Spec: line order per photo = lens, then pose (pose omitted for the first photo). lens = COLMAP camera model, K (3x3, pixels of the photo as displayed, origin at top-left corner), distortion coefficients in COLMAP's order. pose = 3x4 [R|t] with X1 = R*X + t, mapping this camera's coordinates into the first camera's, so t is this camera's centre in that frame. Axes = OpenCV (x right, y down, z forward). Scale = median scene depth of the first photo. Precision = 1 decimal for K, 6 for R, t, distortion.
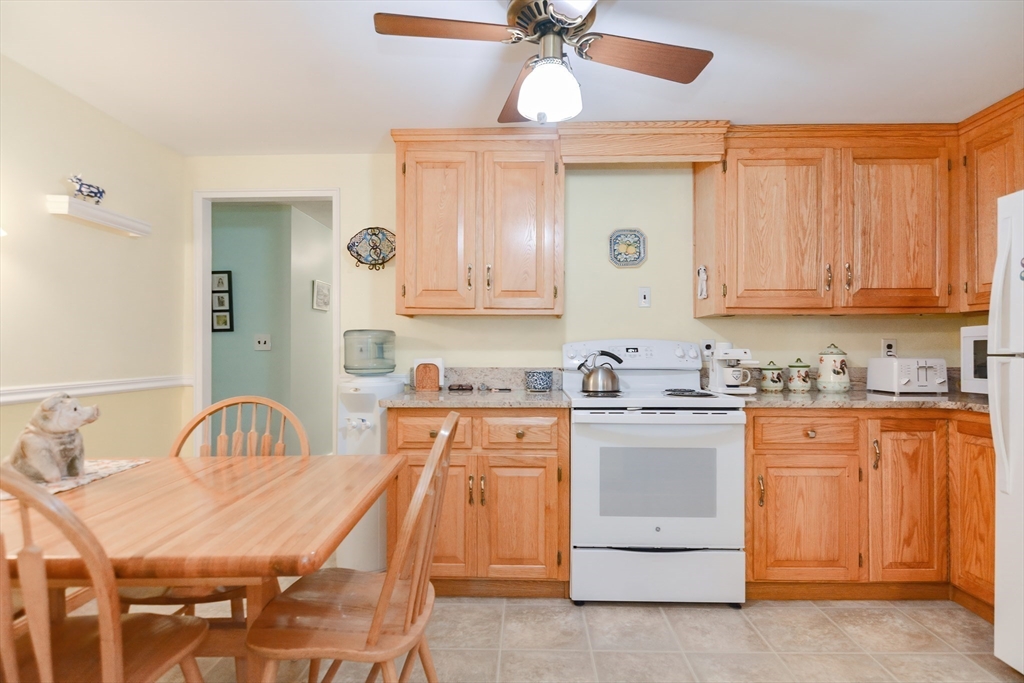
lens RADIAL K [[529.1, 0, 512.7], [0, 529.1, 348.5], [0, 0, 1]] dist [0.025620, -0.011886]
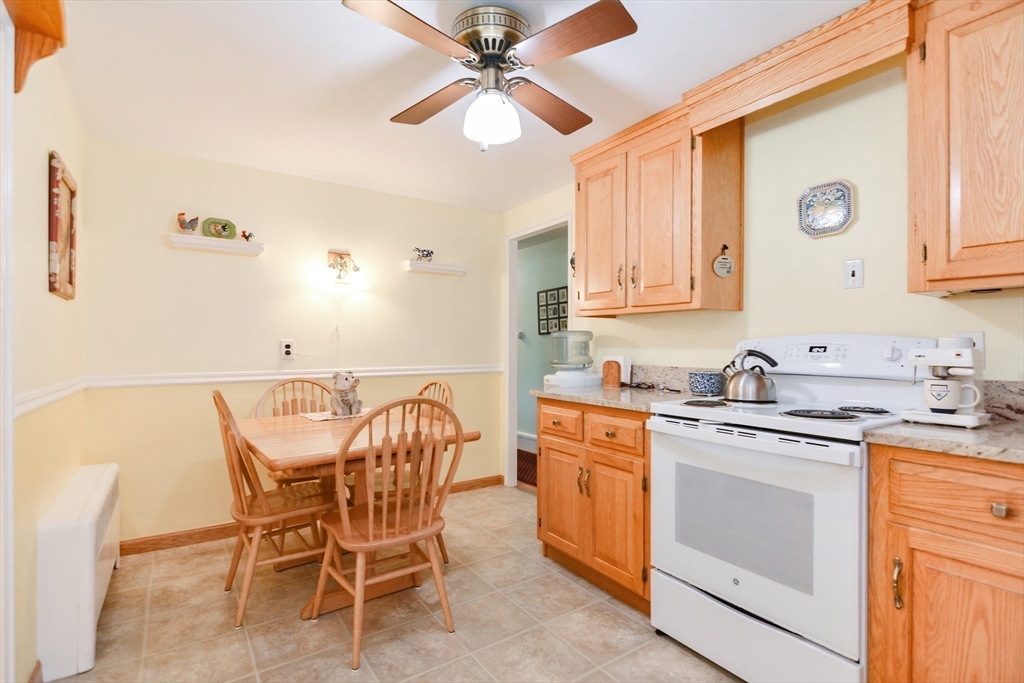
lens RADIAL K [[506.0, 0, 518.9], [0, 506.0, 344.6], [0, 0, 1]] dist [0.003734, -0.000109]
pose [[0.577364, -0.001300, -0.816486, 0.620641], [0.001966, 0.999998, -0.000202, -0.004655], [0.816484, -0.001489, 0.577366, 0.284080]]
